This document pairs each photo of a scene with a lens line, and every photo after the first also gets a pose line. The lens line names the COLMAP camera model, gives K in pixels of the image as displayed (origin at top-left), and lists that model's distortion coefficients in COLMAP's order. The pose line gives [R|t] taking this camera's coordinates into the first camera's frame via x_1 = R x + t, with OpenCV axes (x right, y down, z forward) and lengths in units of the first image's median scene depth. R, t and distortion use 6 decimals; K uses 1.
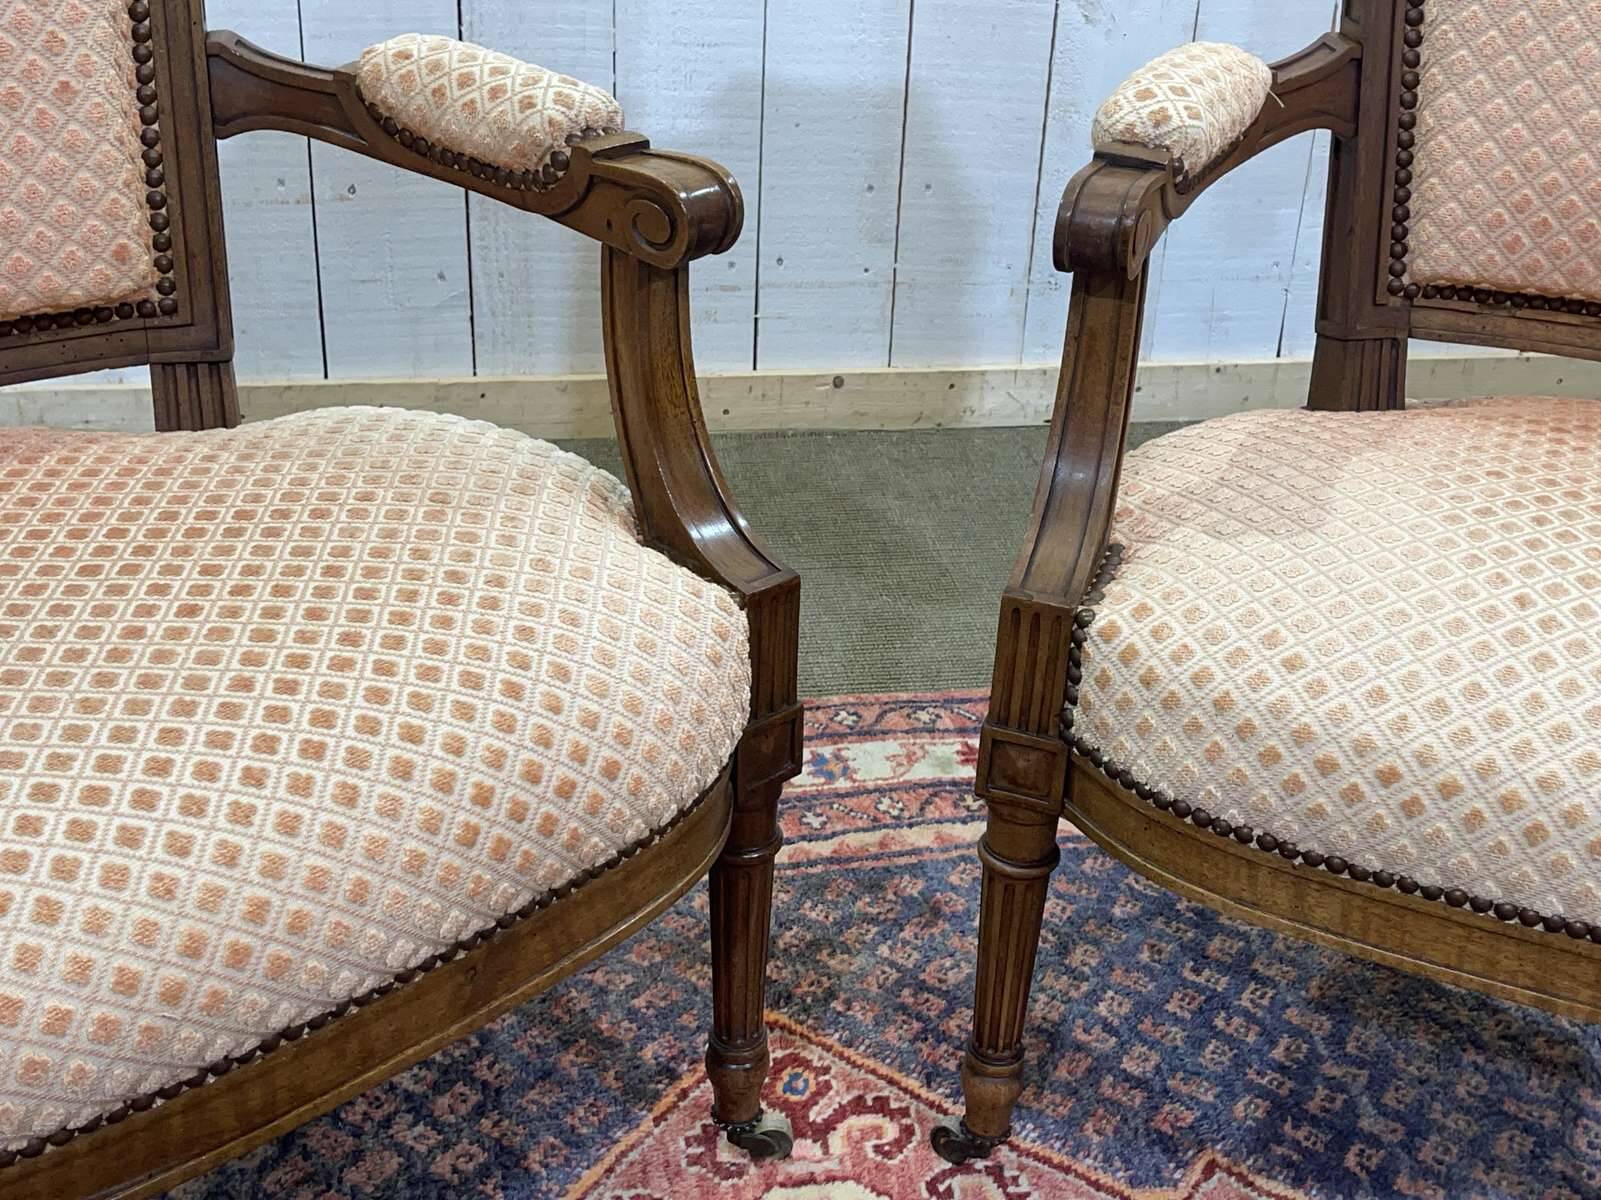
lens RADIAL K [[2026.8, 0, 820.0], [0, 2026.8, 616.5], [0, 0, 1]] dist [0.052340, 0.000000]
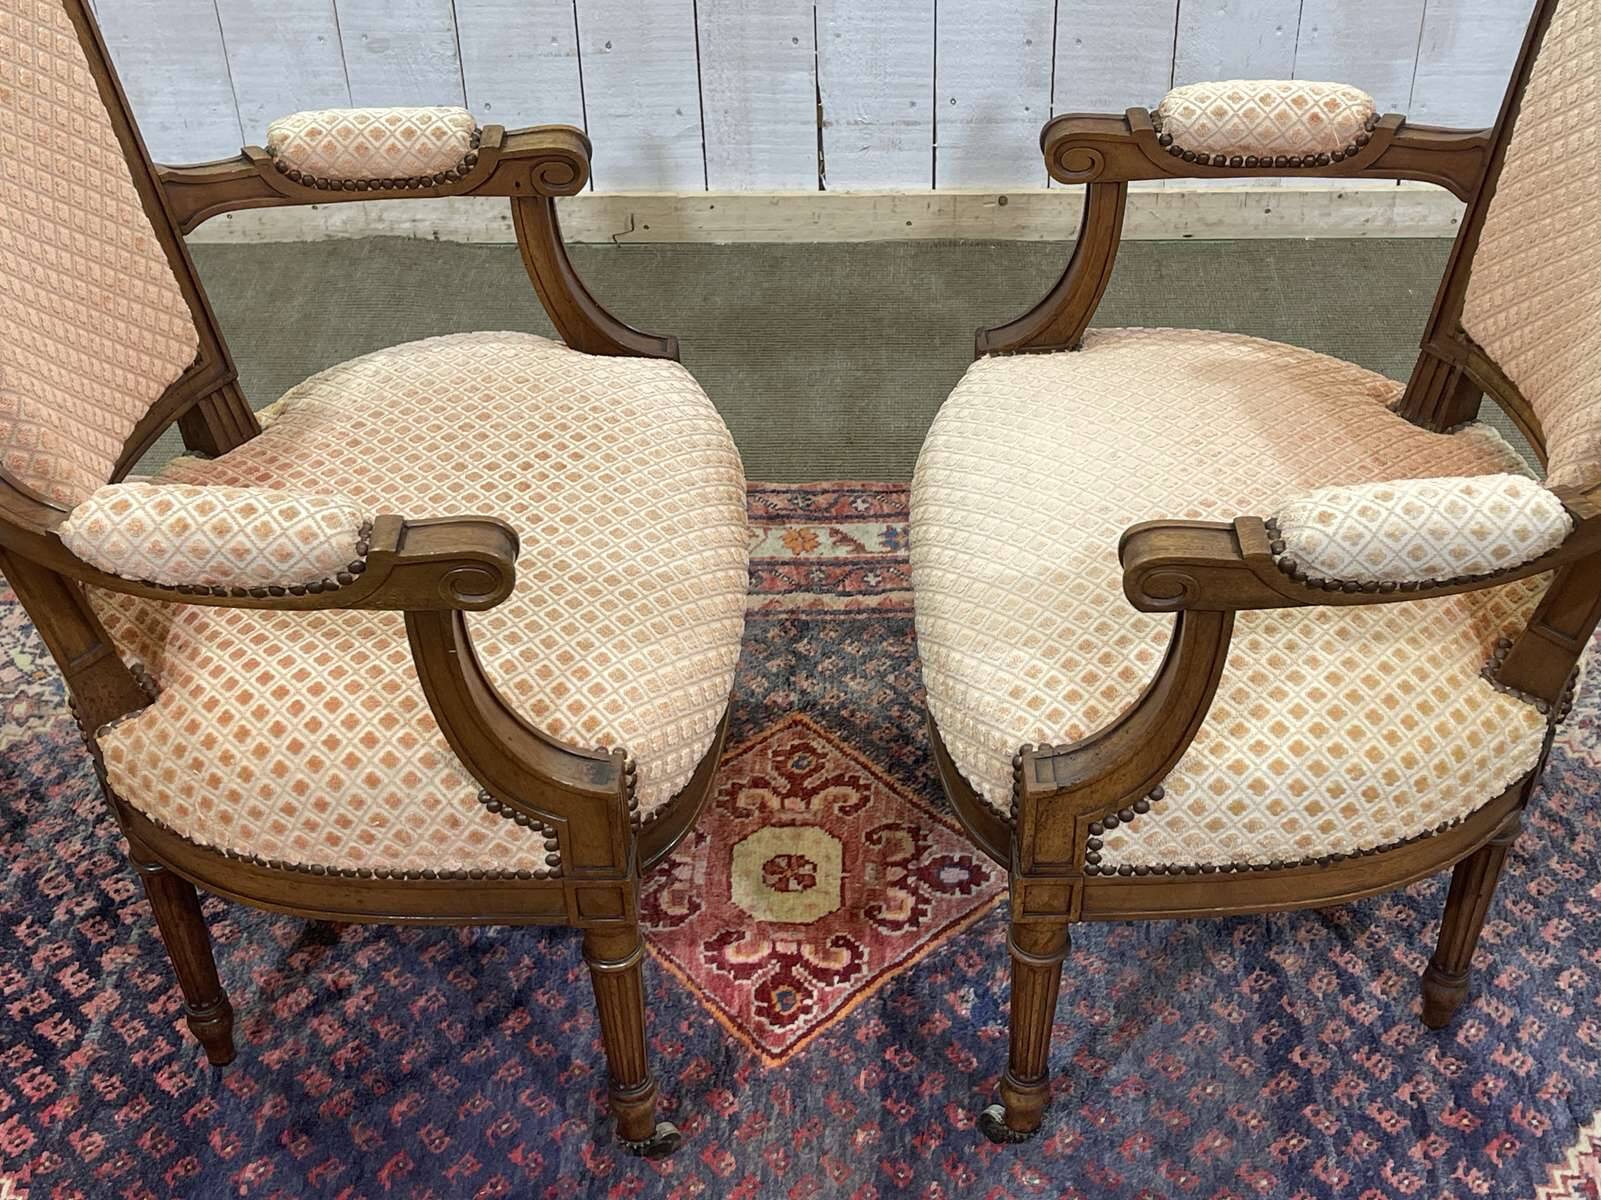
lens RADIAL K [[2188.8, 0, 824.1], [0, 2188.8, 579.8], [0, 0, 1]] dist [0.058572, 0.000000]
pose [[0.975093, 0.072251, -0.209699, 0.336383], [-0.041132, 0.987961, 0.149135, -0.144394], [0.217950, -0.136795, 0.966326, -0.535804]]
